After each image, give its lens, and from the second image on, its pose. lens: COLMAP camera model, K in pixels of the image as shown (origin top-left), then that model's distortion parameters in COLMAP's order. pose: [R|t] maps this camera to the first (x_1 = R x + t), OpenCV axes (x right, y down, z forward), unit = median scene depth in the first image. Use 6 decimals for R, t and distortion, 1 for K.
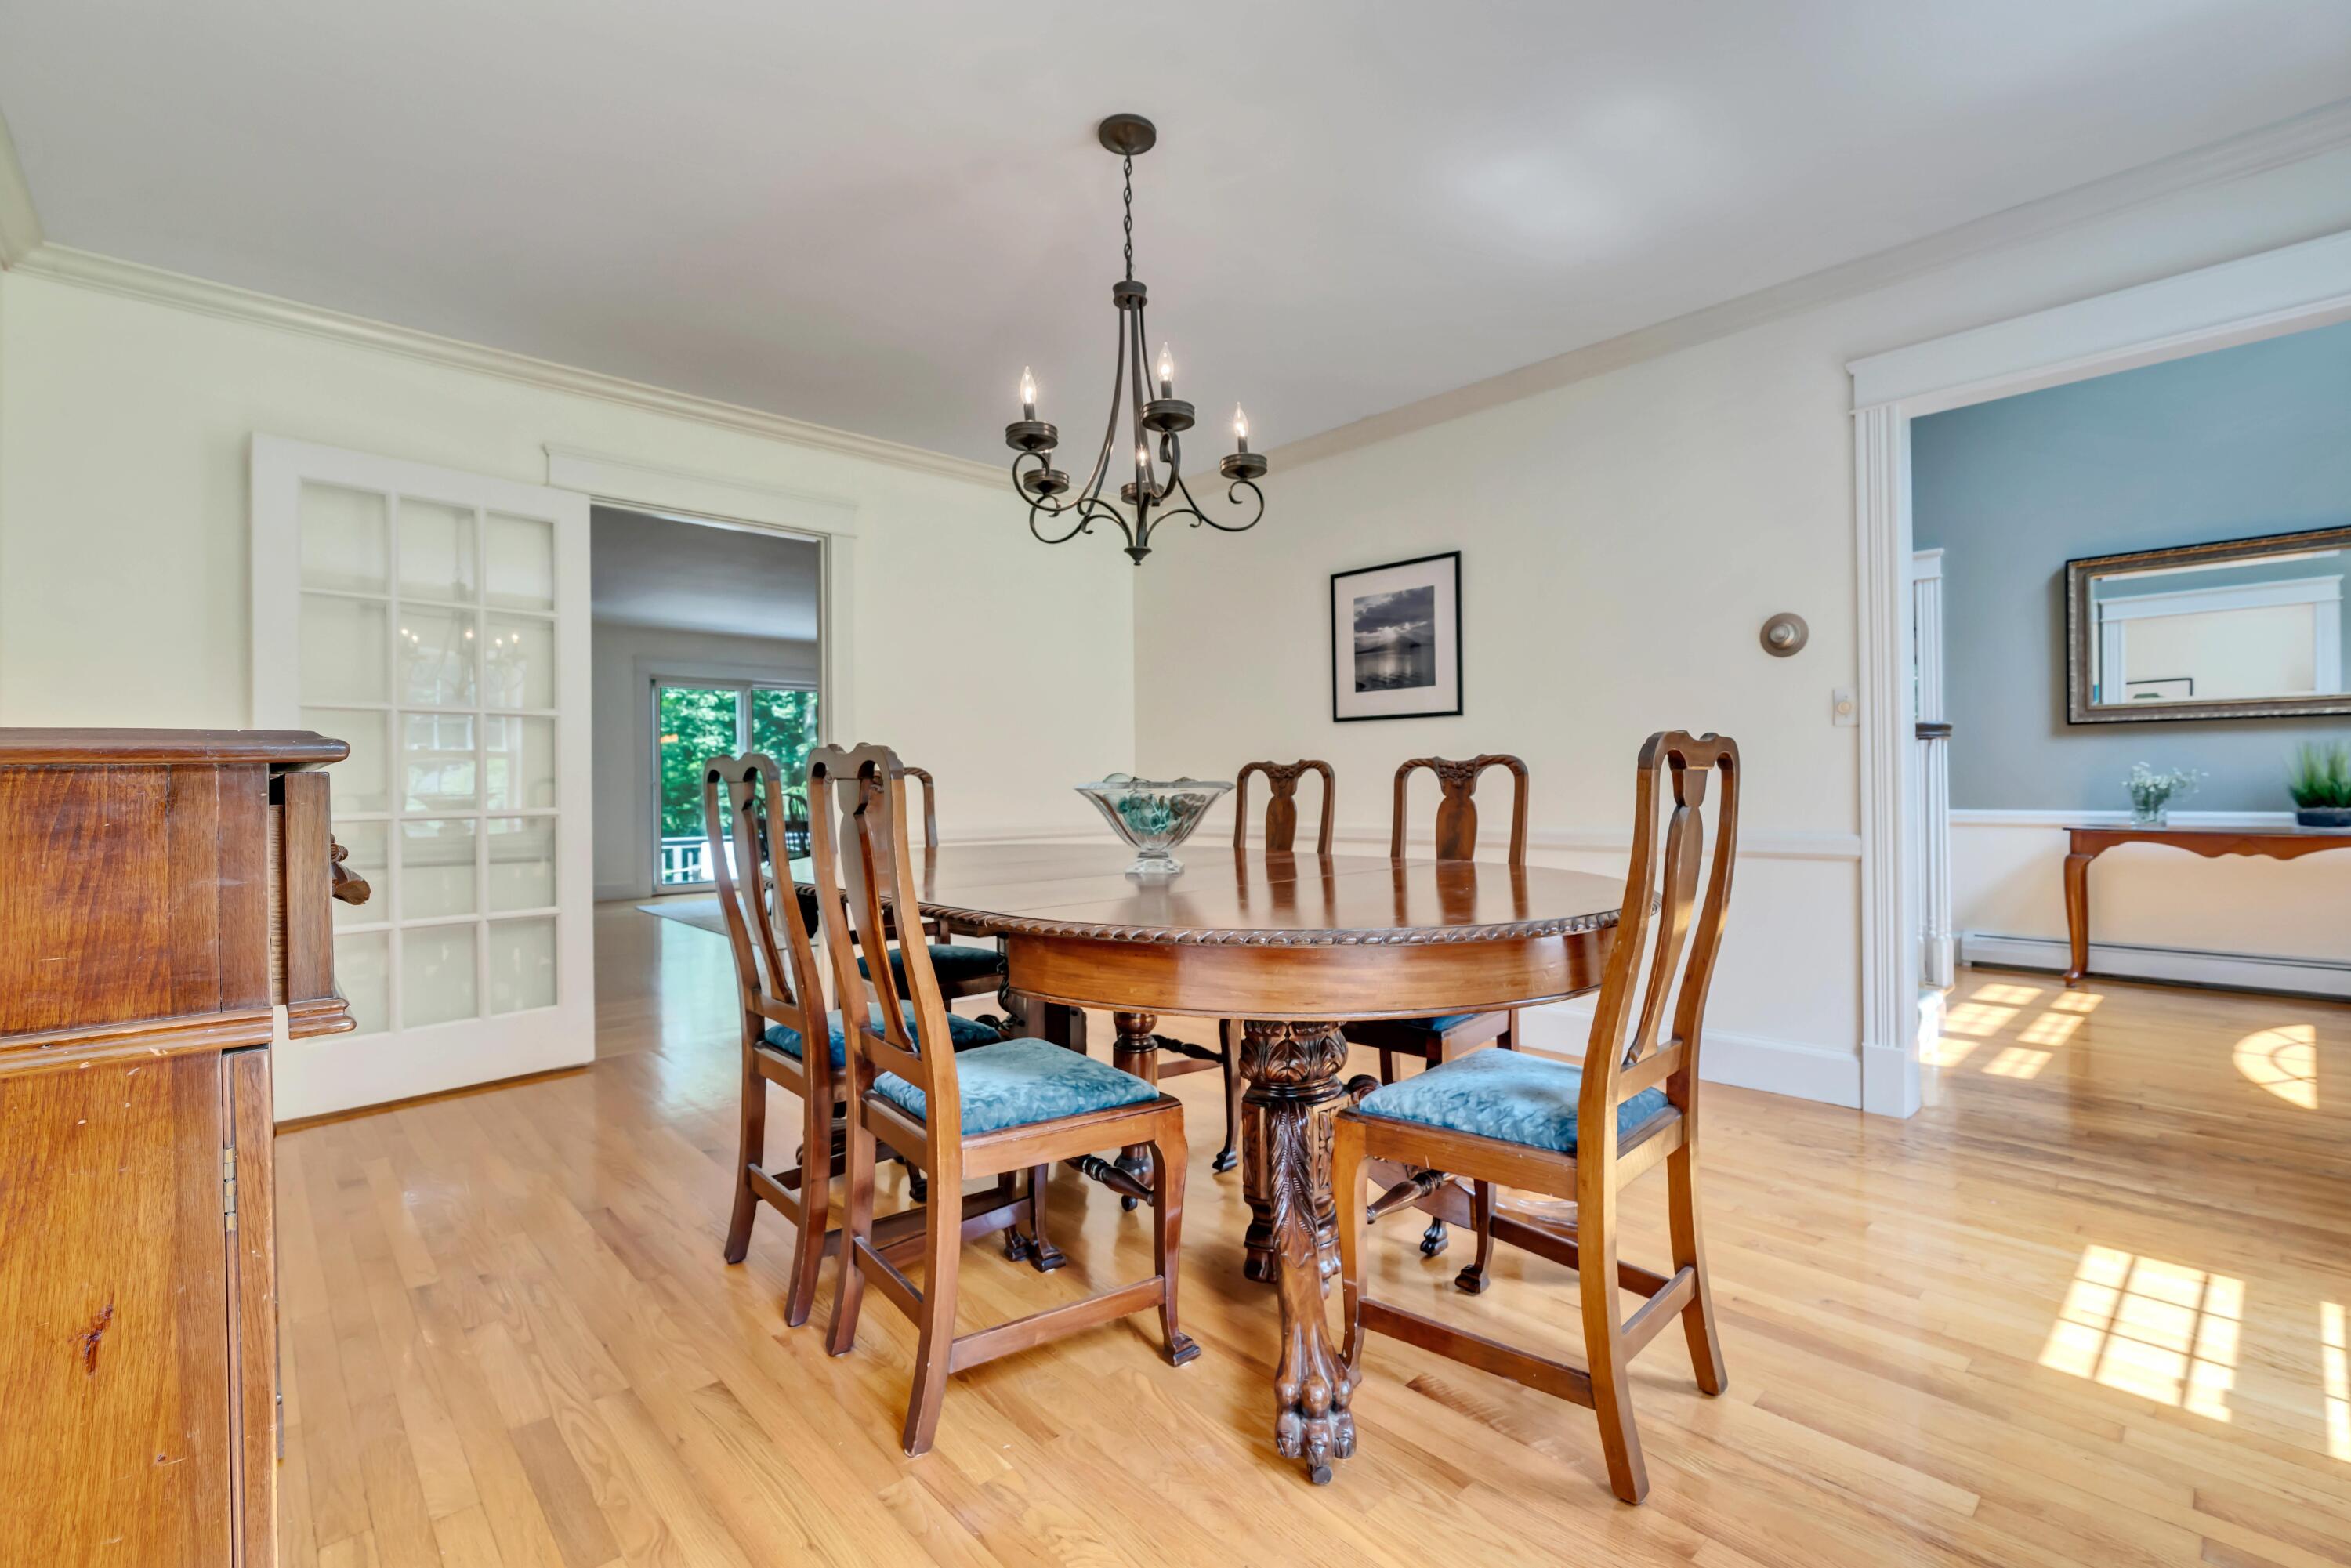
lens RADIAL K [[1042.9, 0, 1166.0], [0, 1042.9, 791.0], [0, 0, 1]] dist [0.000864, 0.000288]
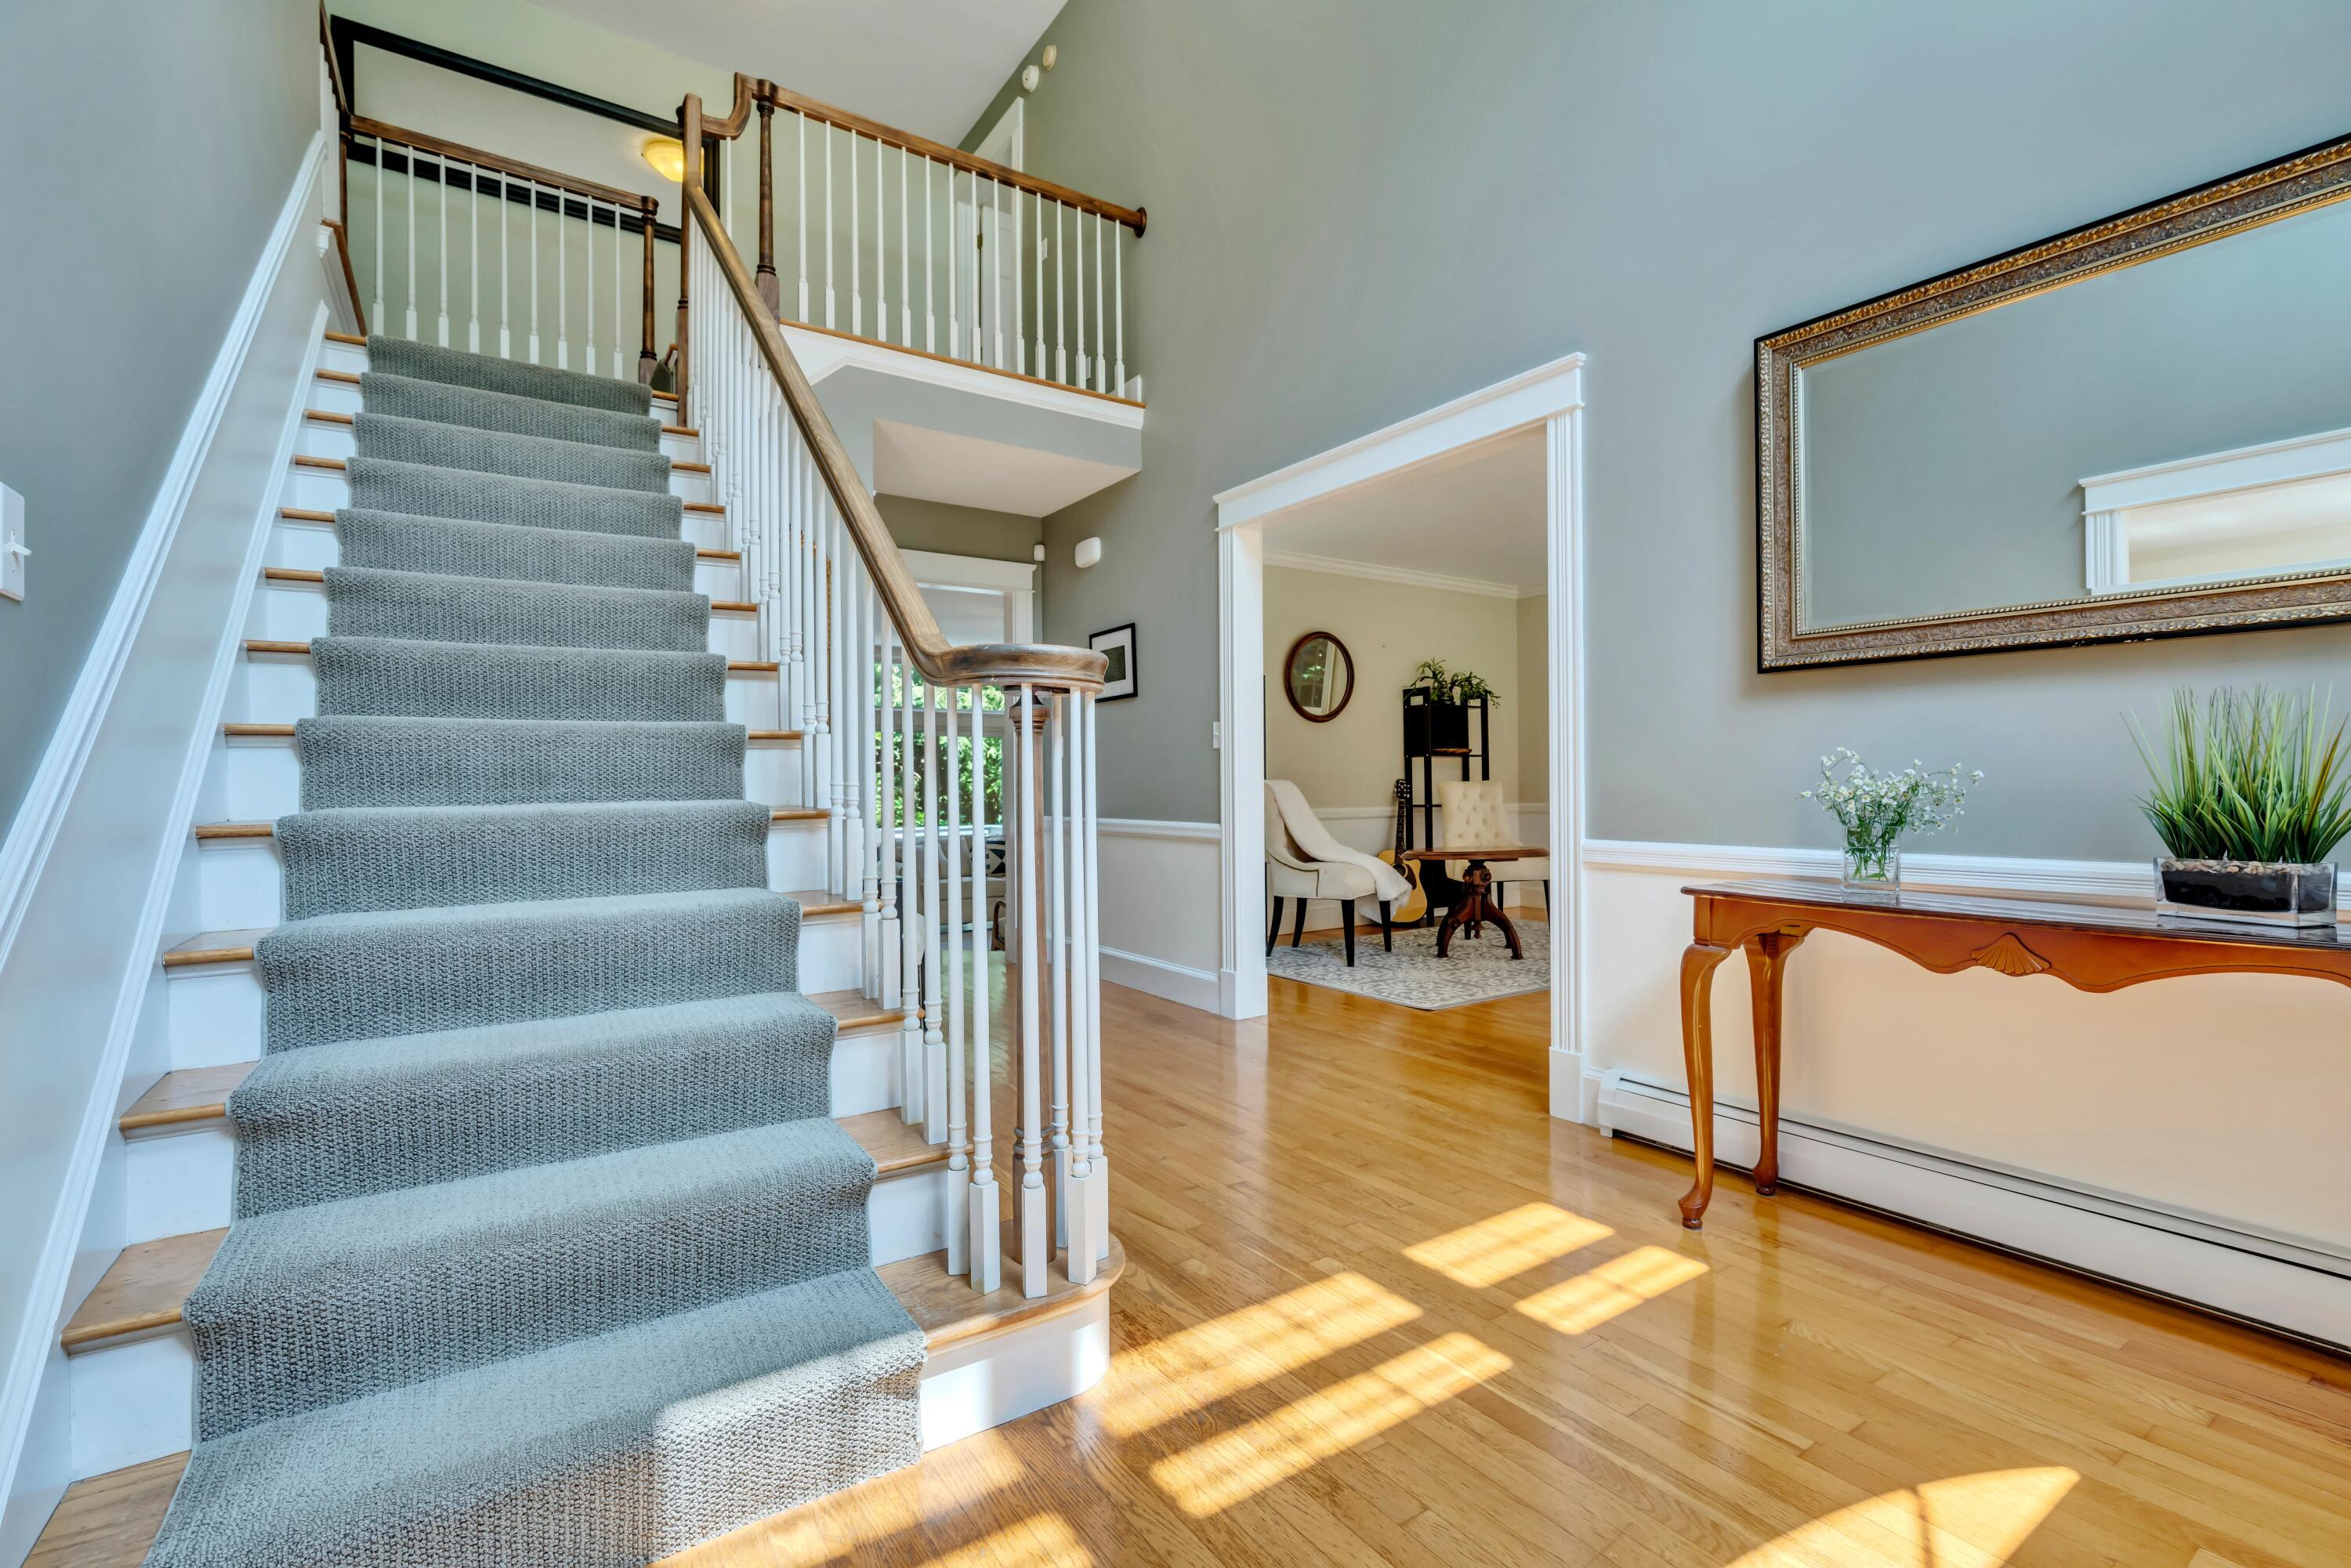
lens RADIAL K [[1042.9, 0, 1184.1], [0, 1042.9, 775.6], [0, 0, 1]] dist [0.000864, 0.000288]
pose [[0.990080, -0.008379, -0.140256, 0.705604], [0.008402, 0.999965, -0.000429, -0.017406], [0.140254, -0.000754, 0.990115, 0.502152]]
